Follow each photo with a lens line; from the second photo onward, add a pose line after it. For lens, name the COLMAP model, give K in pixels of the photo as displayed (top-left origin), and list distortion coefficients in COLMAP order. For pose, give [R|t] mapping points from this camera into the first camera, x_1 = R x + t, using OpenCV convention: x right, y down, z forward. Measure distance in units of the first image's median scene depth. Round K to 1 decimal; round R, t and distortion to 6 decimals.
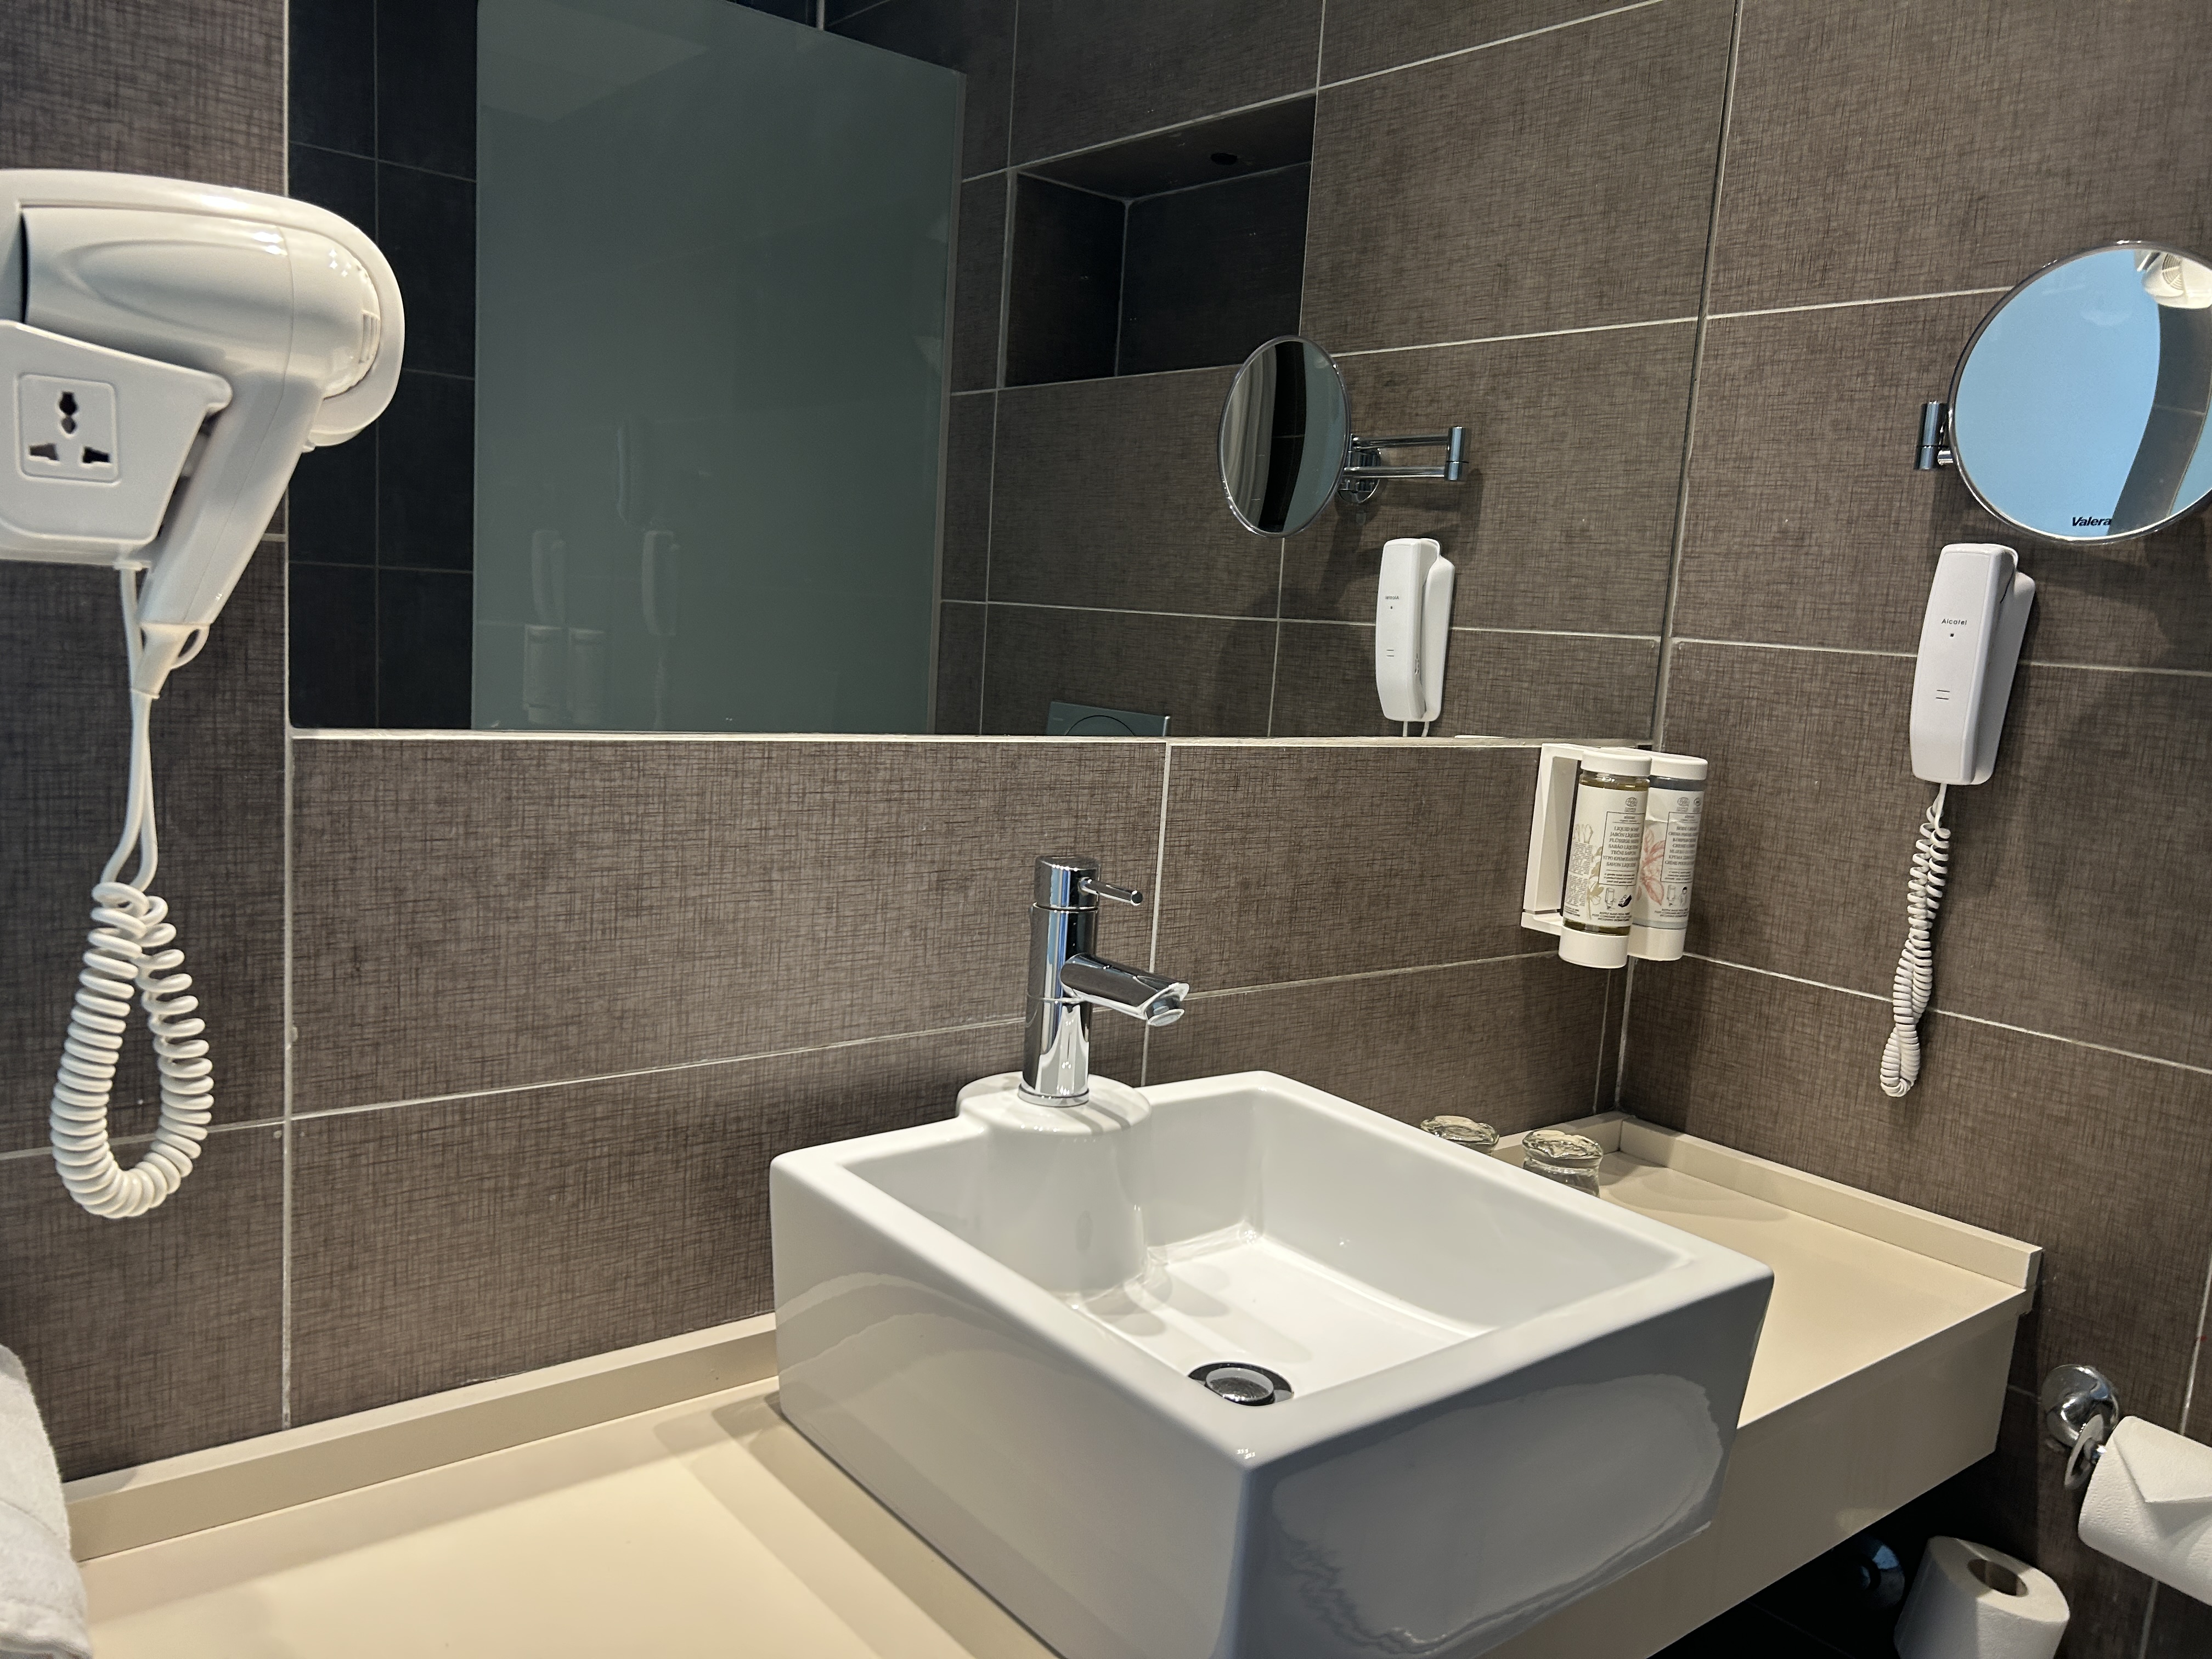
lens RADIAL K [[1691.4, 0, 1109.8], [0, 1691.4, 852.1], [0, 0, 1]] dist [0.046352, -0.054789]
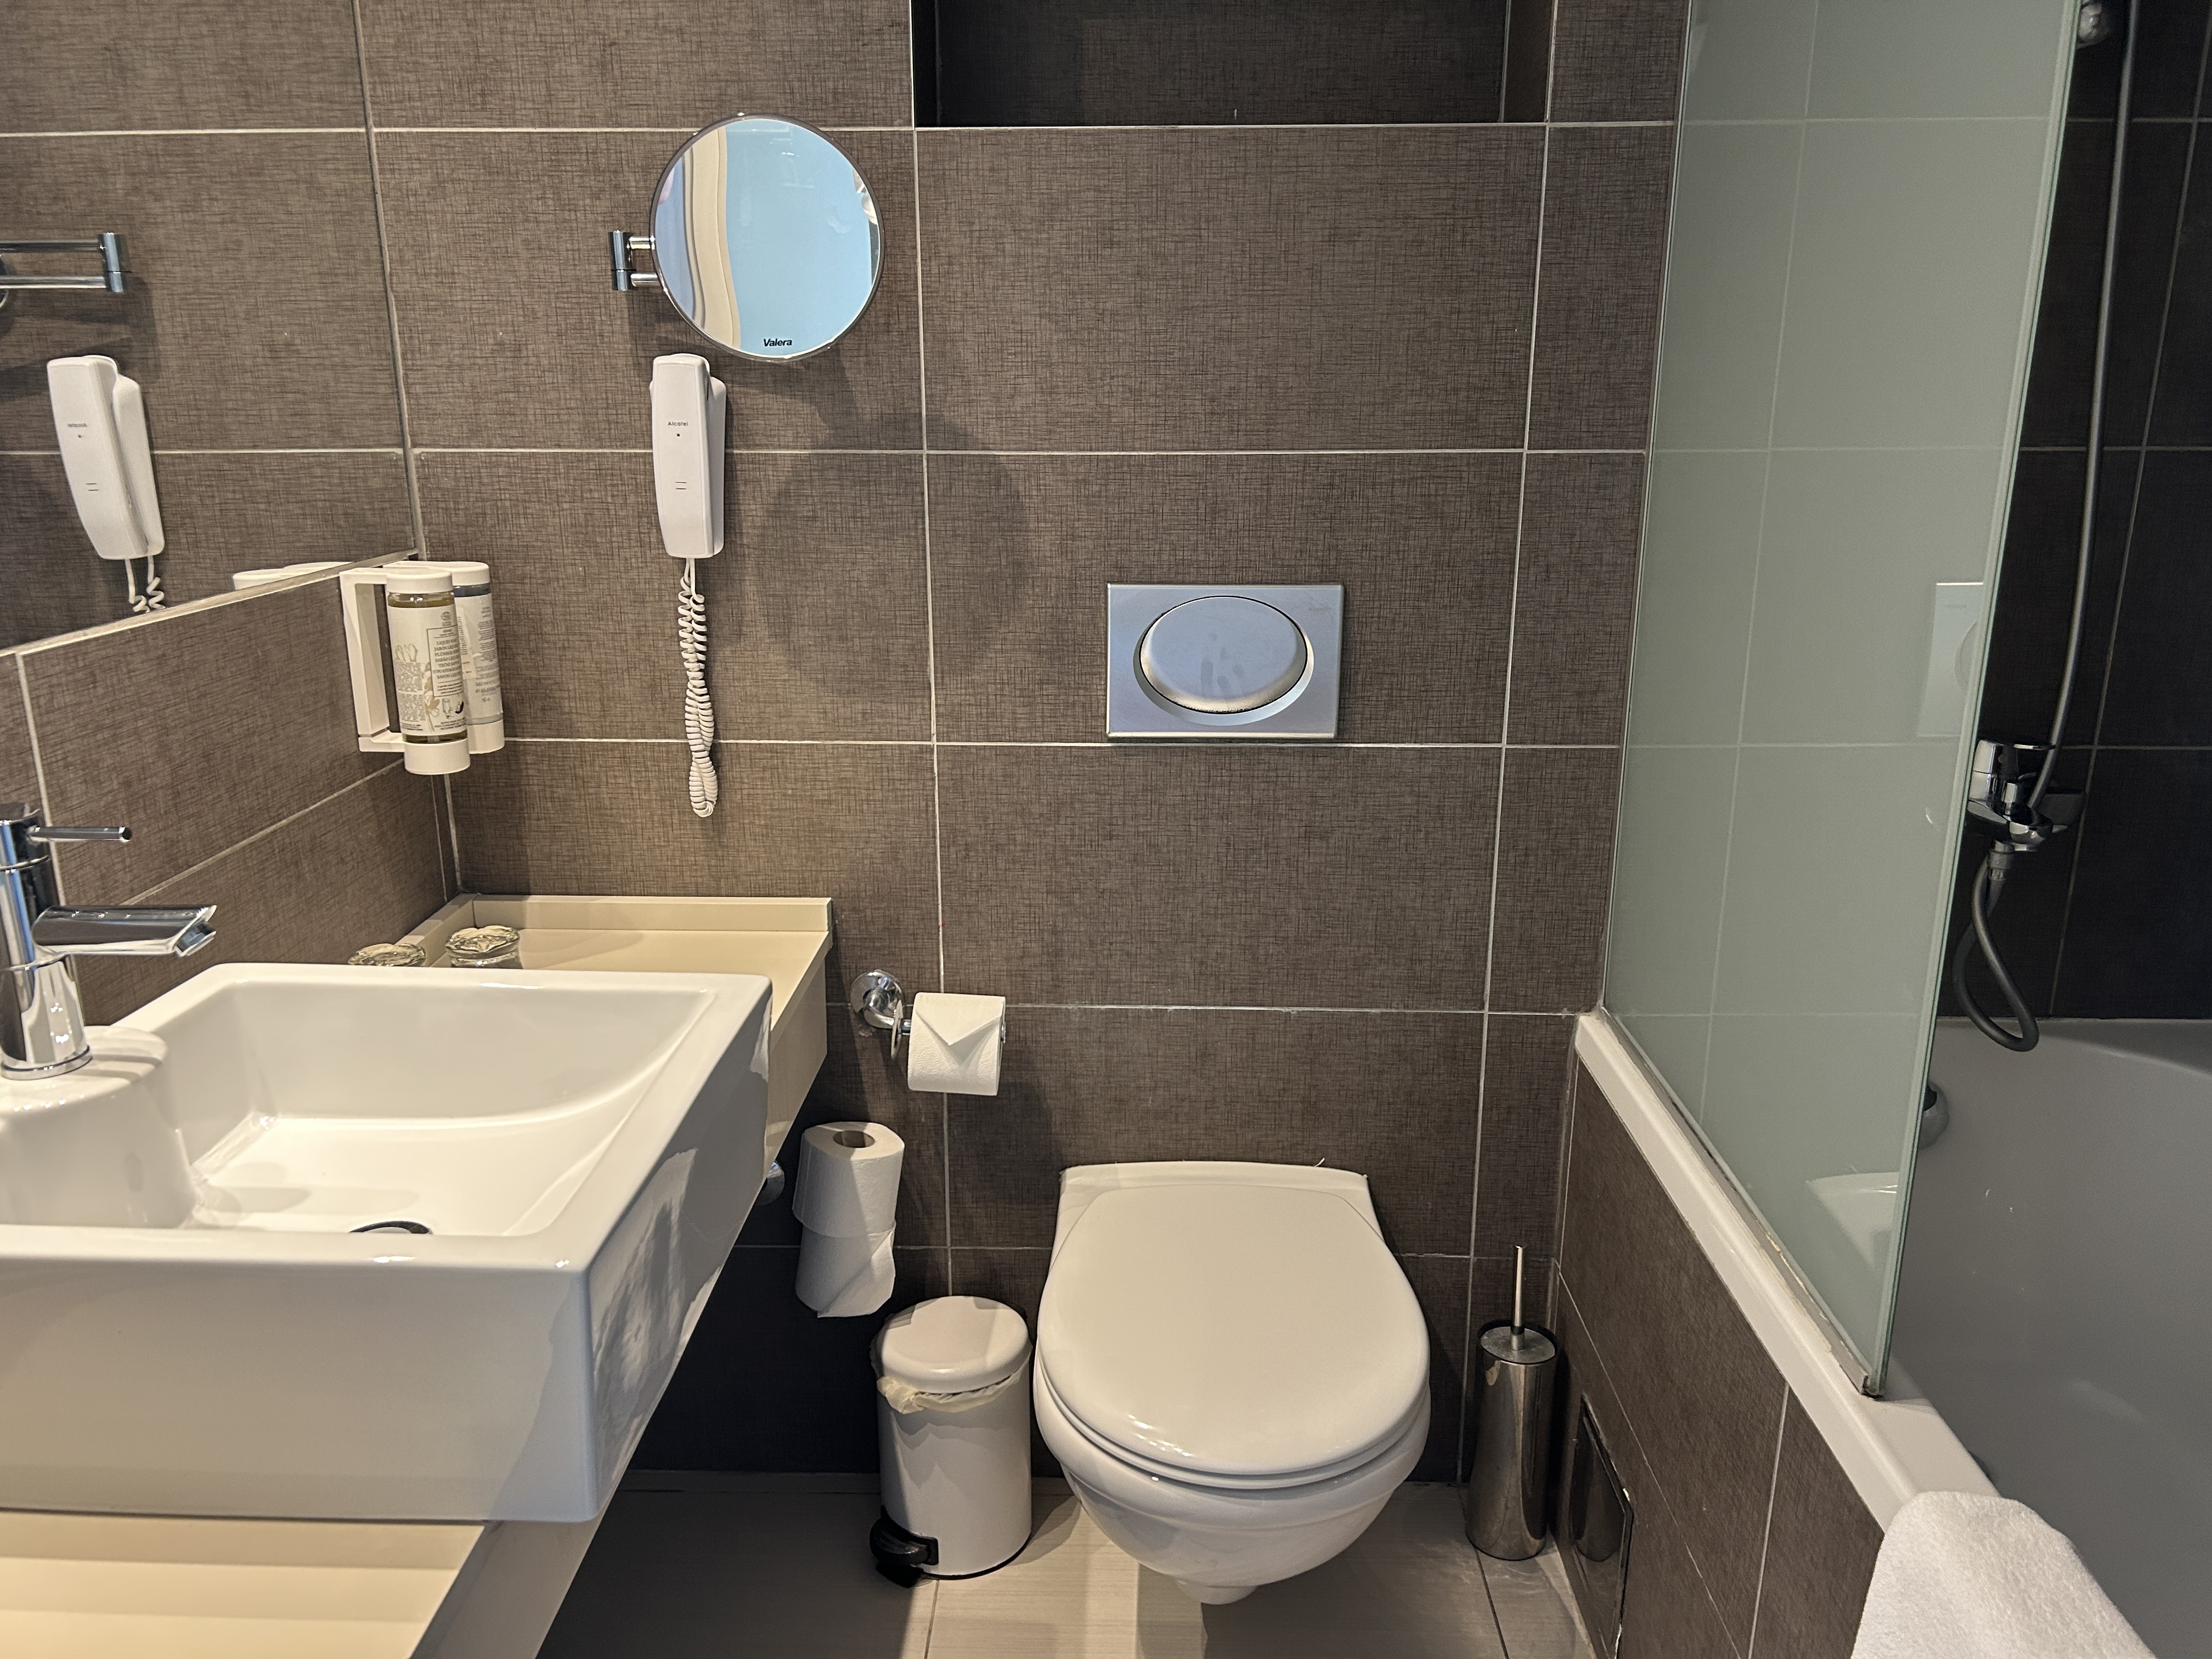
lens RADIAL K [[1691.4, 0, 1095.9], [0, 1691.4, 841.0], [0, 0, 1]] dist [0.046352, -0.054789]
pose [[0.648875, -0.273404, 0.710078, -0.234138], [0.152173, 0.960990, 0.230957, -0.080544], [-0.745523, -0.041807, 0.665168, -0.028205]]
